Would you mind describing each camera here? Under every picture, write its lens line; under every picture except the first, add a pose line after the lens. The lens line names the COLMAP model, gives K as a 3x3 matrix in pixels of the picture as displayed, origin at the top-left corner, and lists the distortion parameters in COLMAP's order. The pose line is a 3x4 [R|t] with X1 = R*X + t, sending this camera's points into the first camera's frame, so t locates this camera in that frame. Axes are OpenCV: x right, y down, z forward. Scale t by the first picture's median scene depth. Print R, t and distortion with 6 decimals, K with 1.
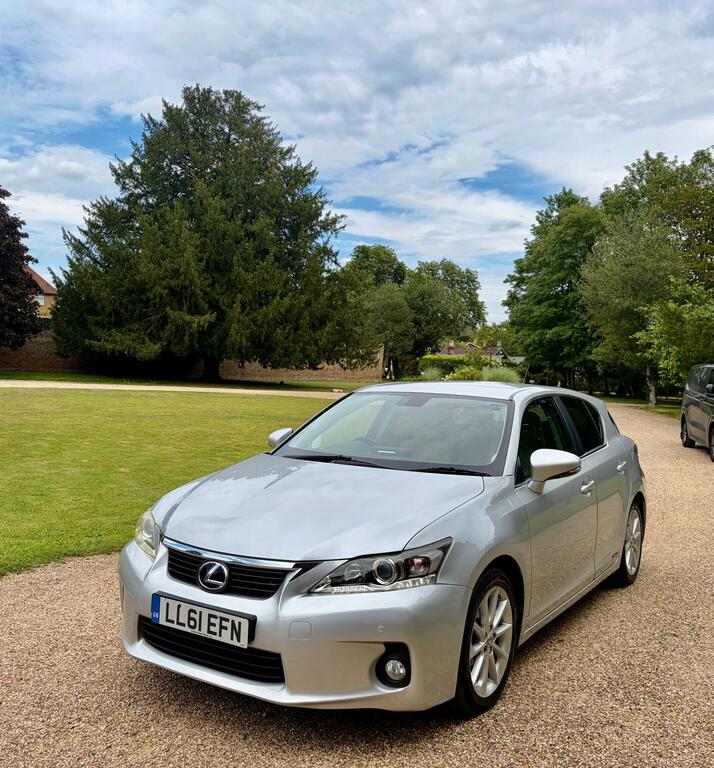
lens RADIAL K [[727.3, 0, 357.0], [0, 727.3, 384.0], [0, 0, 1]] dist [-0.012153, -0.007948]
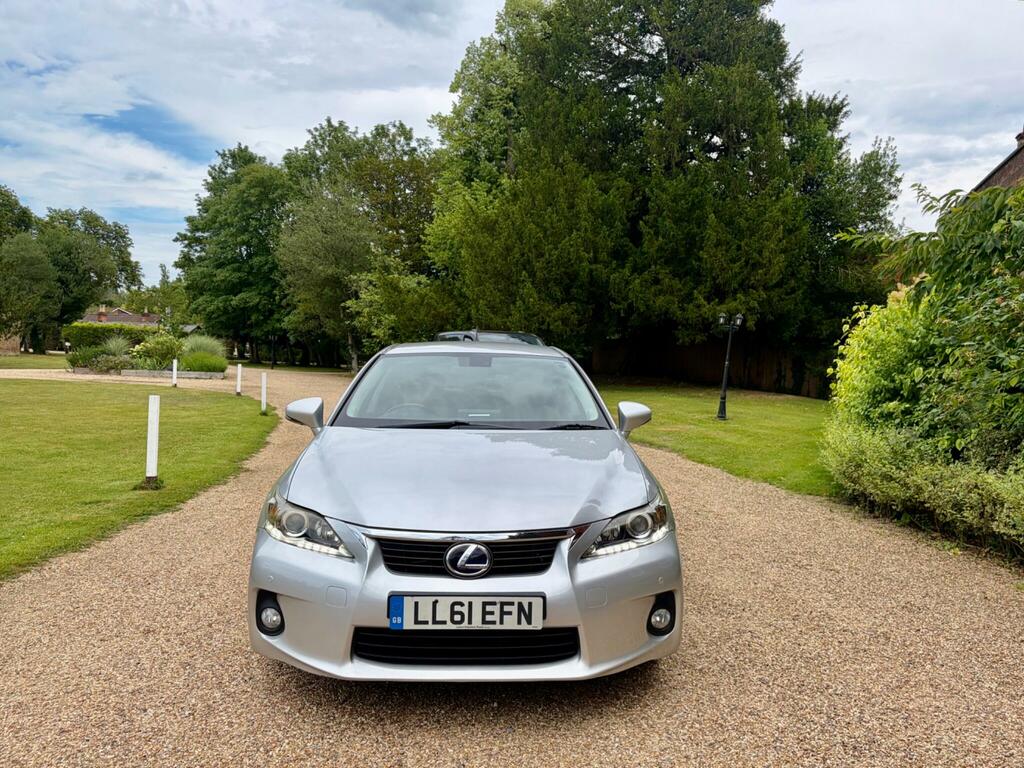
lens RADIAL K [[764.3, 0, 462.3], [0, 764.3, 387.2], [0, 0, 1]] dist [0.026022, -0.001124]
pose [[0.832632, -0.037192, 0.552577, -0.371817], [0.013736, 0.998822, 0.046530, 0.007756], [-0.553656, -0.031152, 0.832162, 0.131008]]
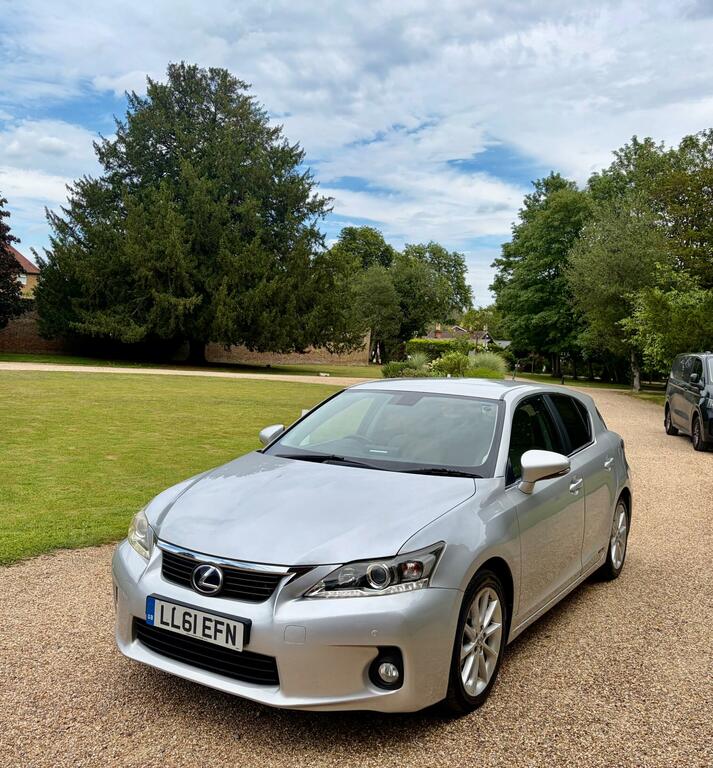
lens RADIAL K [[726.4, 0, 359.1], [0, 726.4, 391.9], [0, 0, 1]] dist [-0.008767, -0.009978]
pose [[0.999737, 0.005593, 0.022251, -0.006424], [-0.006374, 0.999360, 0.035194, -0.016997], [-0.022040, -0.035326, 0.999133, -0.000551]]
